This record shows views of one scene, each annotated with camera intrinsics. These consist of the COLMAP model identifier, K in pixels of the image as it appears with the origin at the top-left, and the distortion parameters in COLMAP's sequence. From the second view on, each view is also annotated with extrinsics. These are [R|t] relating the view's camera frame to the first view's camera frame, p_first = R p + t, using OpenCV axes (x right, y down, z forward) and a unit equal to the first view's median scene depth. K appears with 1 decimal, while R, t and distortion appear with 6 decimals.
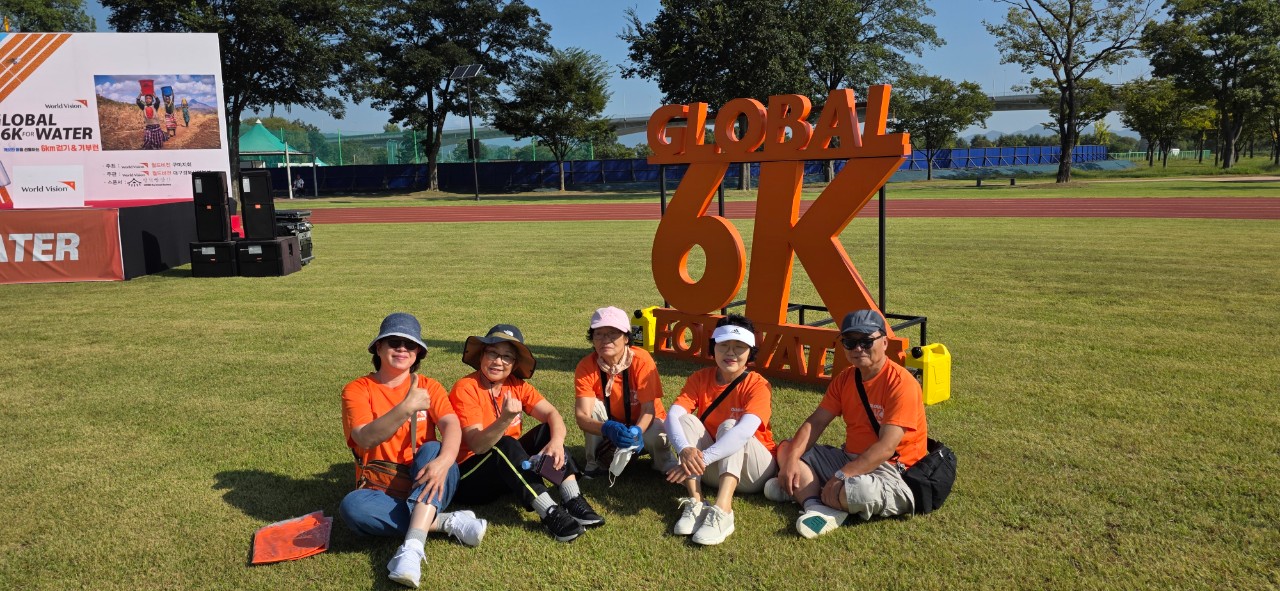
lens RADIAL K [[856.5, 0, 641.3], [0, 856.5, 284.9], [0, 0, 1]] dist [0.053397, -0.044383]
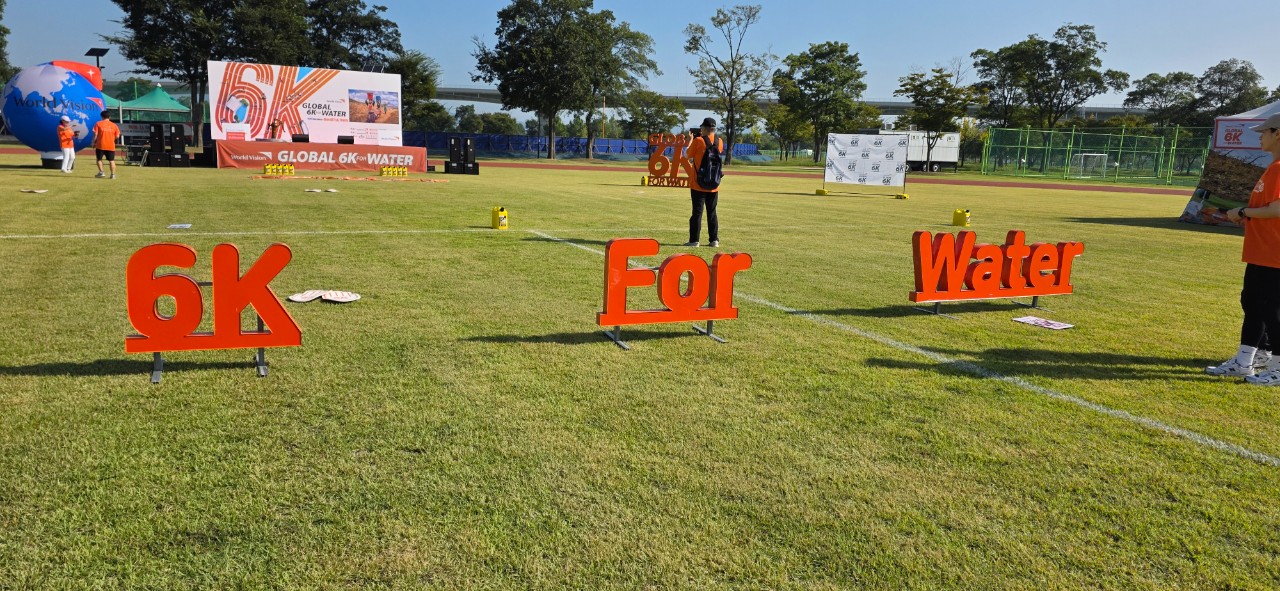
lens RADIAL K [[858.8, 0, 637.8], [0, 858.8, 292.4], [0, 0, 1]] dist [0.057134, -0.055286]
pose [[0.940018, 0.000169, 0.341126, -0.680044], [-0.011396, 0.999457, 0.030907, 0.216725], [-0.340935, -0.032940, 0.939509, -1.424192]]
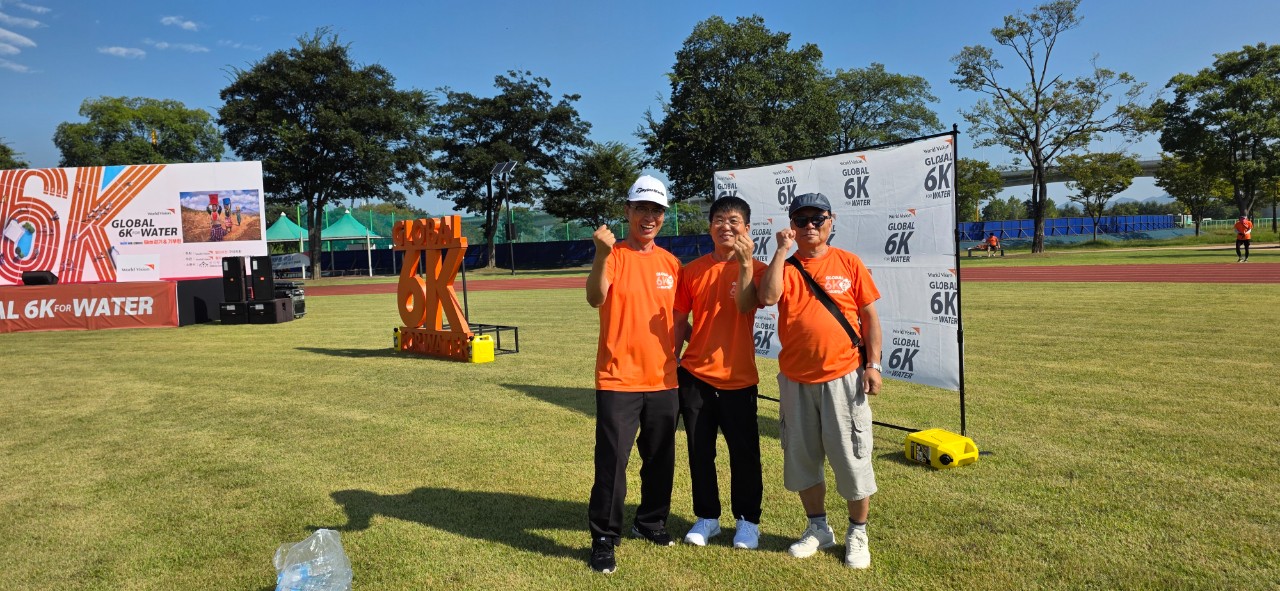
lens RADIAL K [[860.1, 0, 648.5], [0, 860.1, 297.0], [0, 0, 1]] dist [0.067933, -0.066020]
pose [[0.992897, -0.008866, -0.118643, 0.321278], [0.000183, 0.997332, -0.073003, 0.041682], [0.118974, 0.072463, 0.990250, -0.341580]]
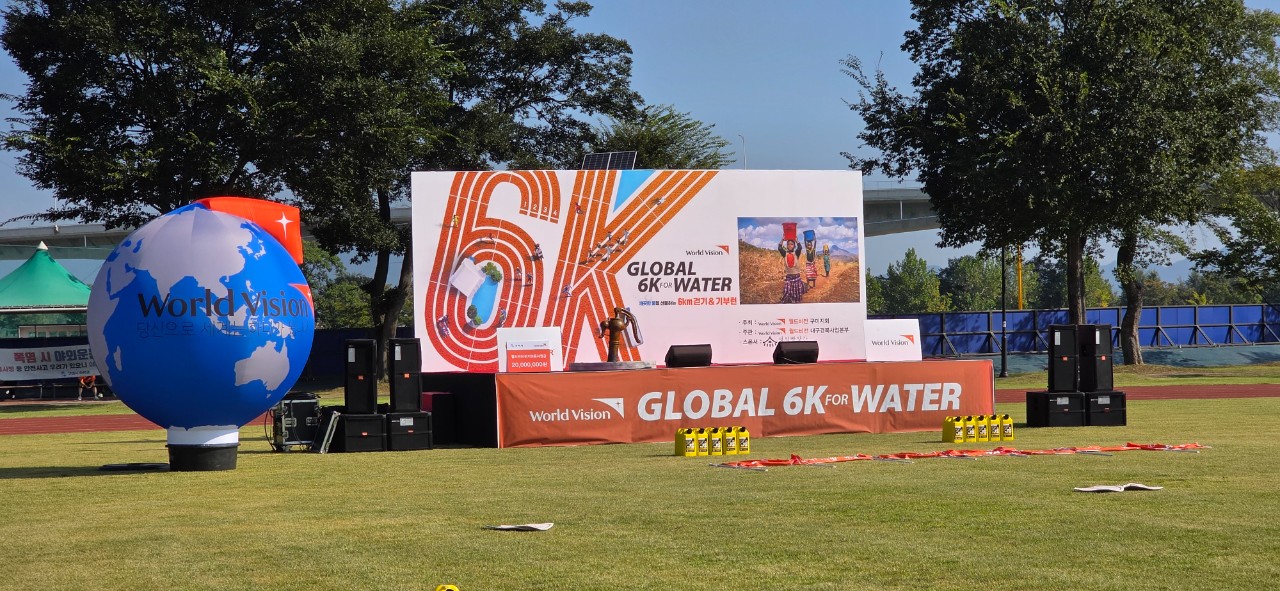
lens RADIAL K [[2472.3, 0, 638.2], [0, 2472.3, 314.6], [0, 0, 1]] dist [-0.687523, 8.594468]
pose [[0.982185, 0.001822, 0.187907, -1.163674], [0.026357, 0.988733, -0.147353, 0.206285], [-0.186058, 0.149680, 0.971071, -1.310441]]
